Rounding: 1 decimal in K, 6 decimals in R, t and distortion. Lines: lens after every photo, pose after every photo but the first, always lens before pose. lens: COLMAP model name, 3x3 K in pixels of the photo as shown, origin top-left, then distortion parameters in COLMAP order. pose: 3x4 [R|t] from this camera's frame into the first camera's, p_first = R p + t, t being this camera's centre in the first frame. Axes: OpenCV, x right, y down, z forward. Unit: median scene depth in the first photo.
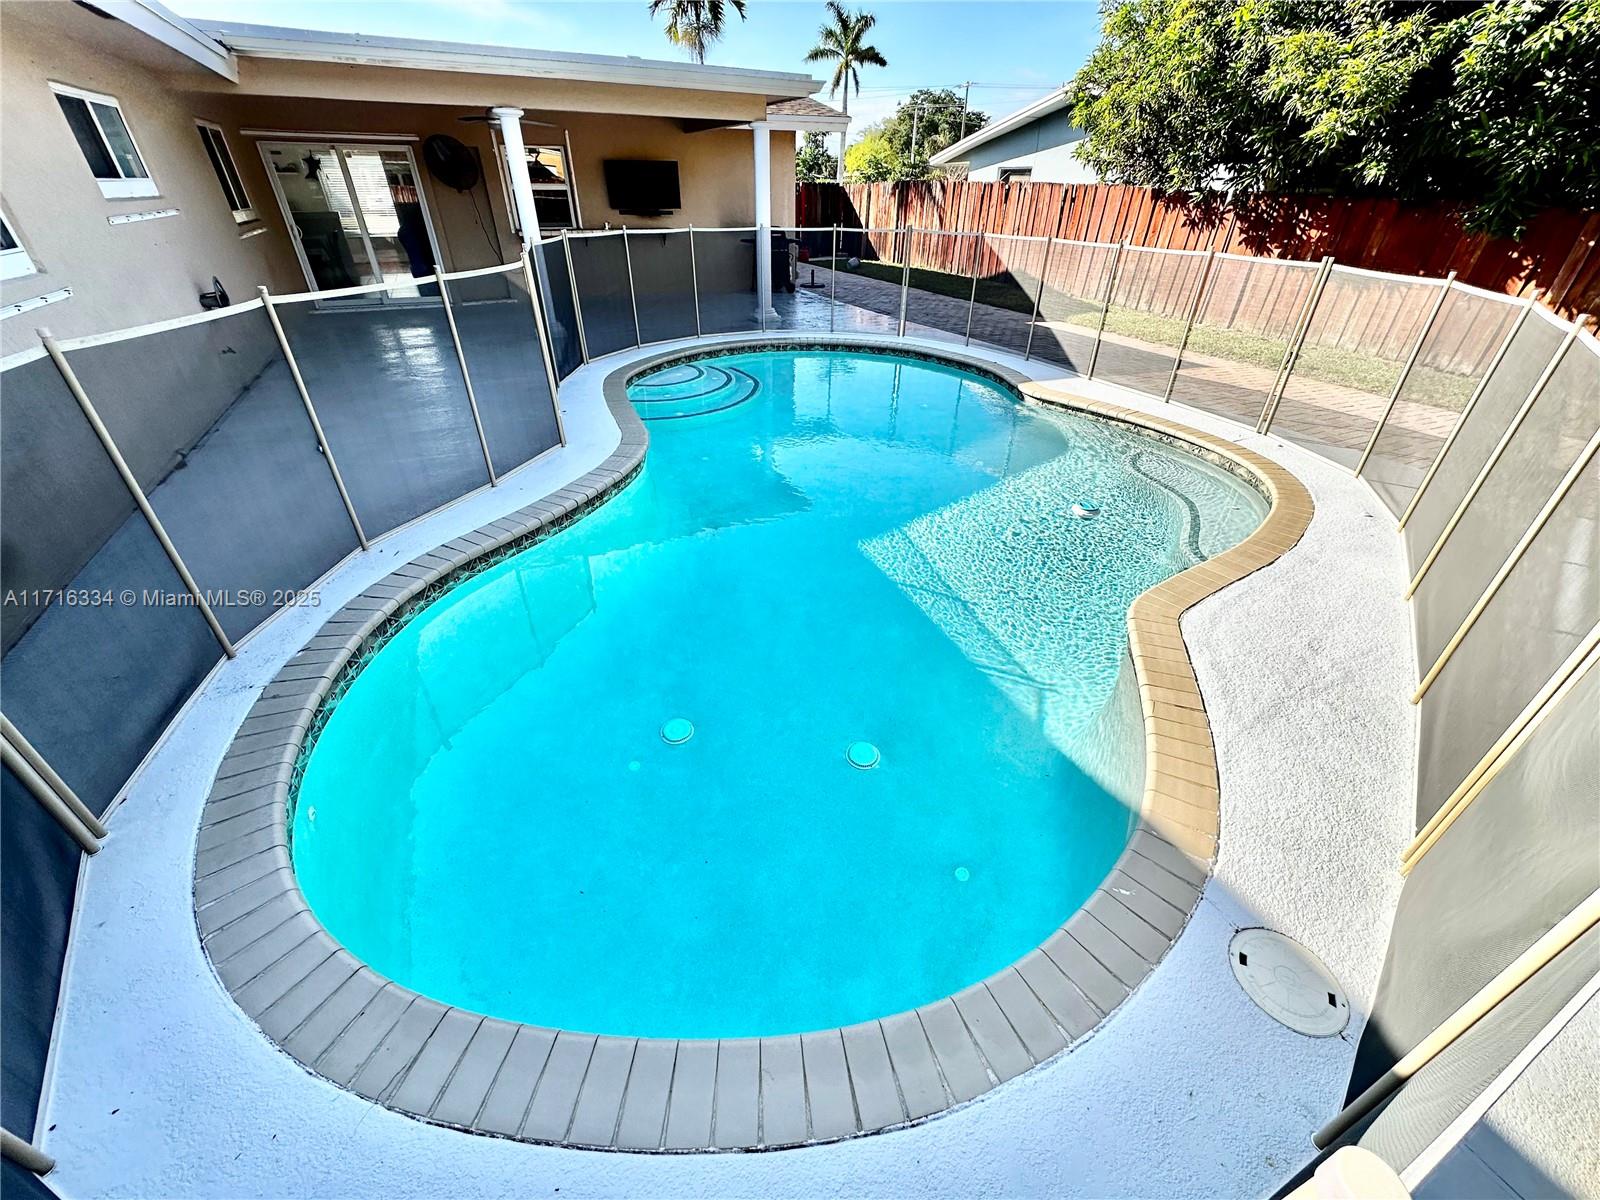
lens RADIAL K [[643.0, 0, 797.9], [0, 643.0, 604.0], [0, 0, 1]] dist [-0.003018, 0.000123]
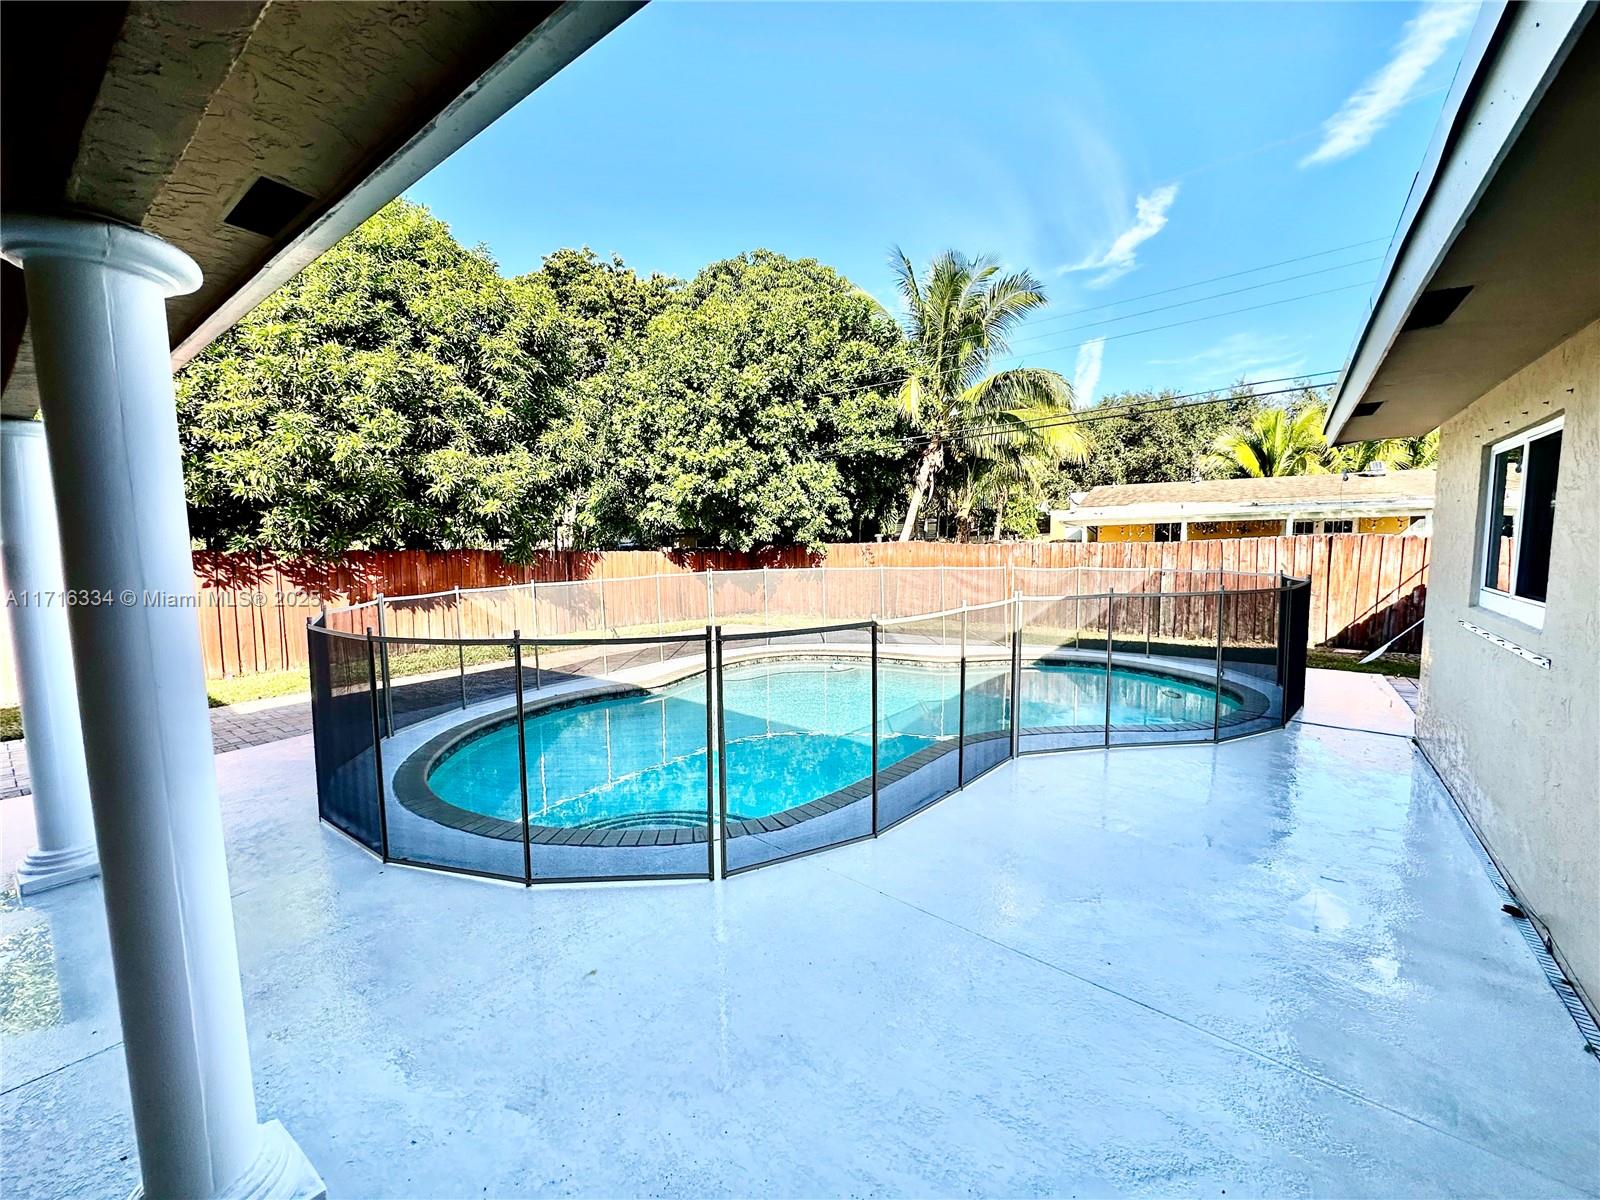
lens RADIAL K [[643.0, 0, 804.0], [0, 643.0, 599.6], [0, 0, 1]] dist [-0.003018, 0.000123]
pose [[-0.452703, -0.084774, 0.887623, -0.581710], [0.494477, 0.804508, 0.329028, -0.494073], [-0.741993, 0.587860, -0.322284, 0.740154]]
